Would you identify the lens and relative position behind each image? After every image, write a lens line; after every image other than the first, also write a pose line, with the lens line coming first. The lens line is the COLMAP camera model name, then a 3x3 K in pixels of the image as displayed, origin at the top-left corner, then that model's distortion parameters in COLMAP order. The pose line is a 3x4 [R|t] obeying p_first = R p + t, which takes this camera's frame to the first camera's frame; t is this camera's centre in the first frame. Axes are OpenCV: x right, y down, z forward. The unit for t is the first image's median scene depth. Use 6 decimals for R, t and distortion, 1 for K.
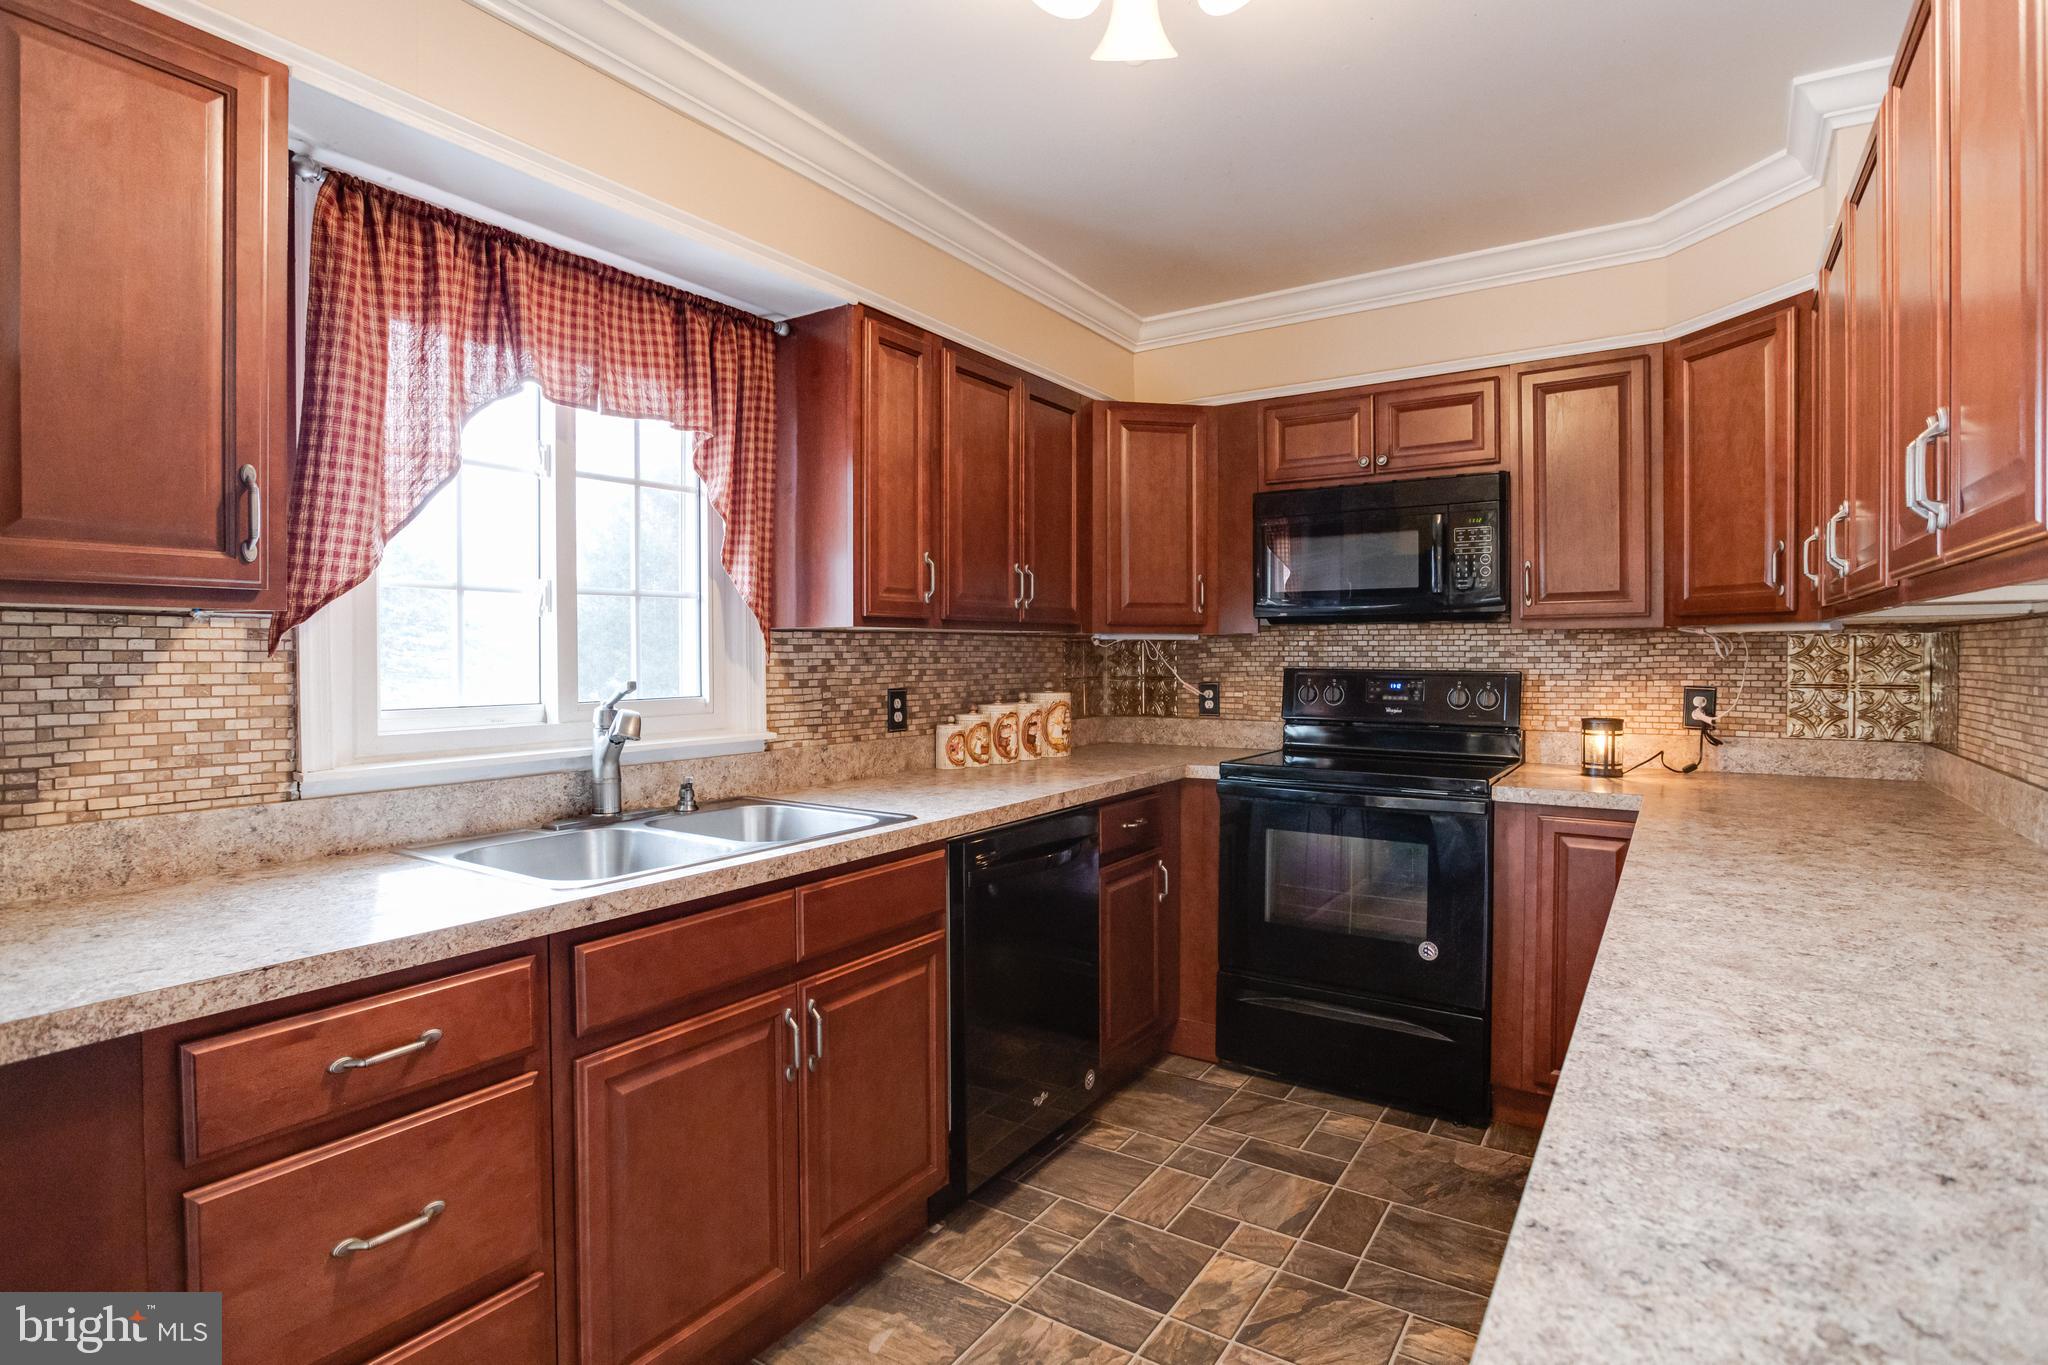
lens RADIAL K [[1018.6, 0, 1026.9], [0, 1018.6, 670.8], [0, 0, 1]] dist [-0.041521, 0.020970]
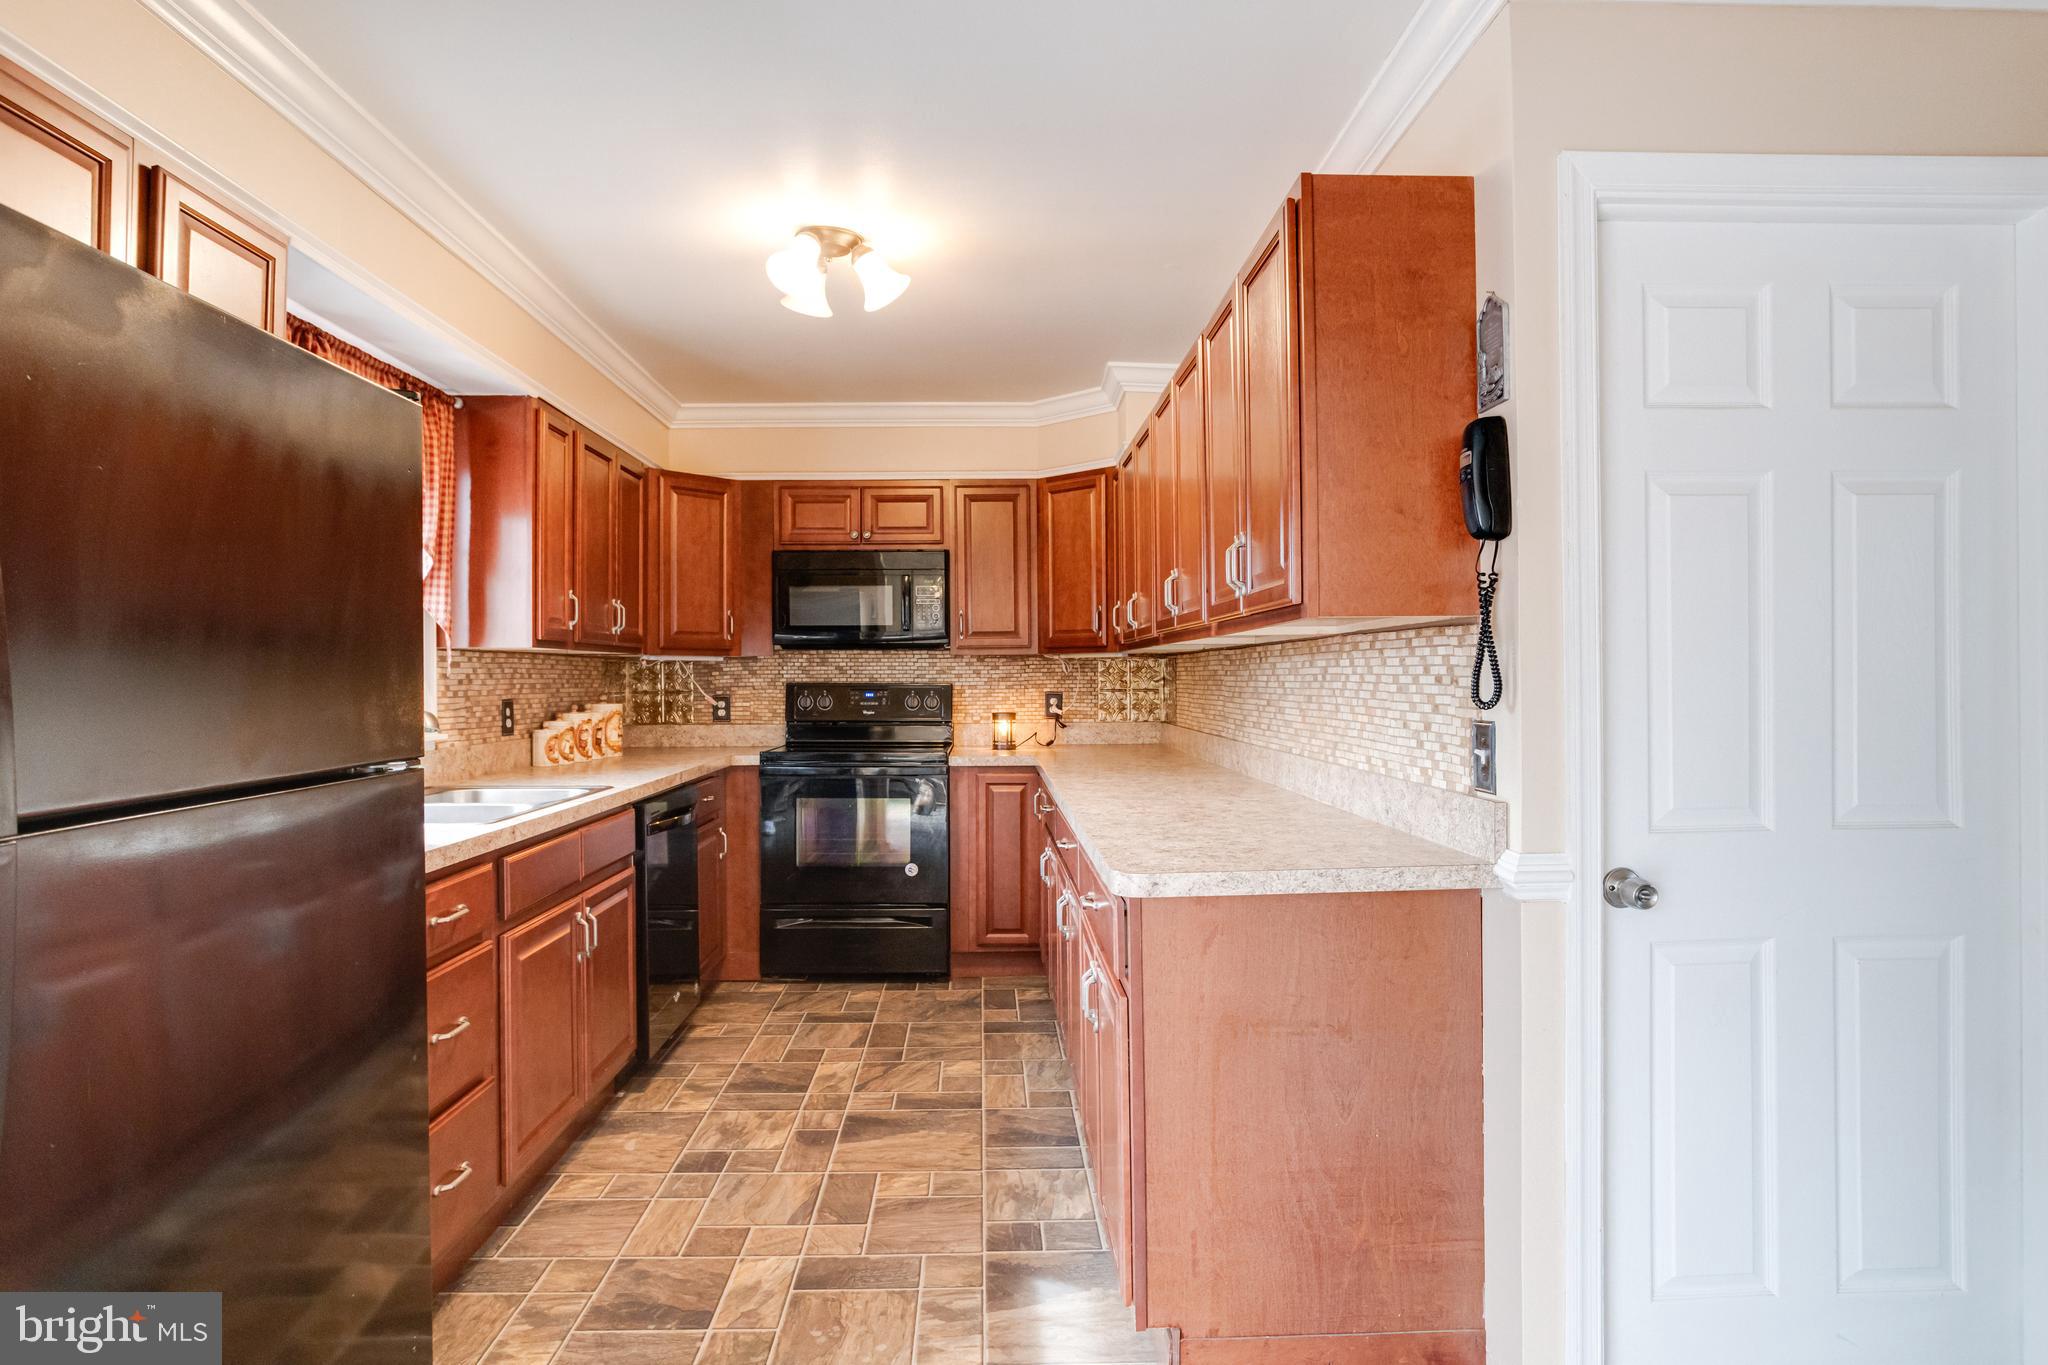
lens RADIAL K [[1076.2, 0, 1003.1], [0, 1076.2, 680.2], [0, 0, 1]] dist [-0.020104, 0.003115]
pose [[0.824455, -0.002253, 0.565924, -0.402024], [0.011560, 0.999850, -0.012860, 0.020110], [-0.565810, 0.017145, 0.824357, -0.404383]]
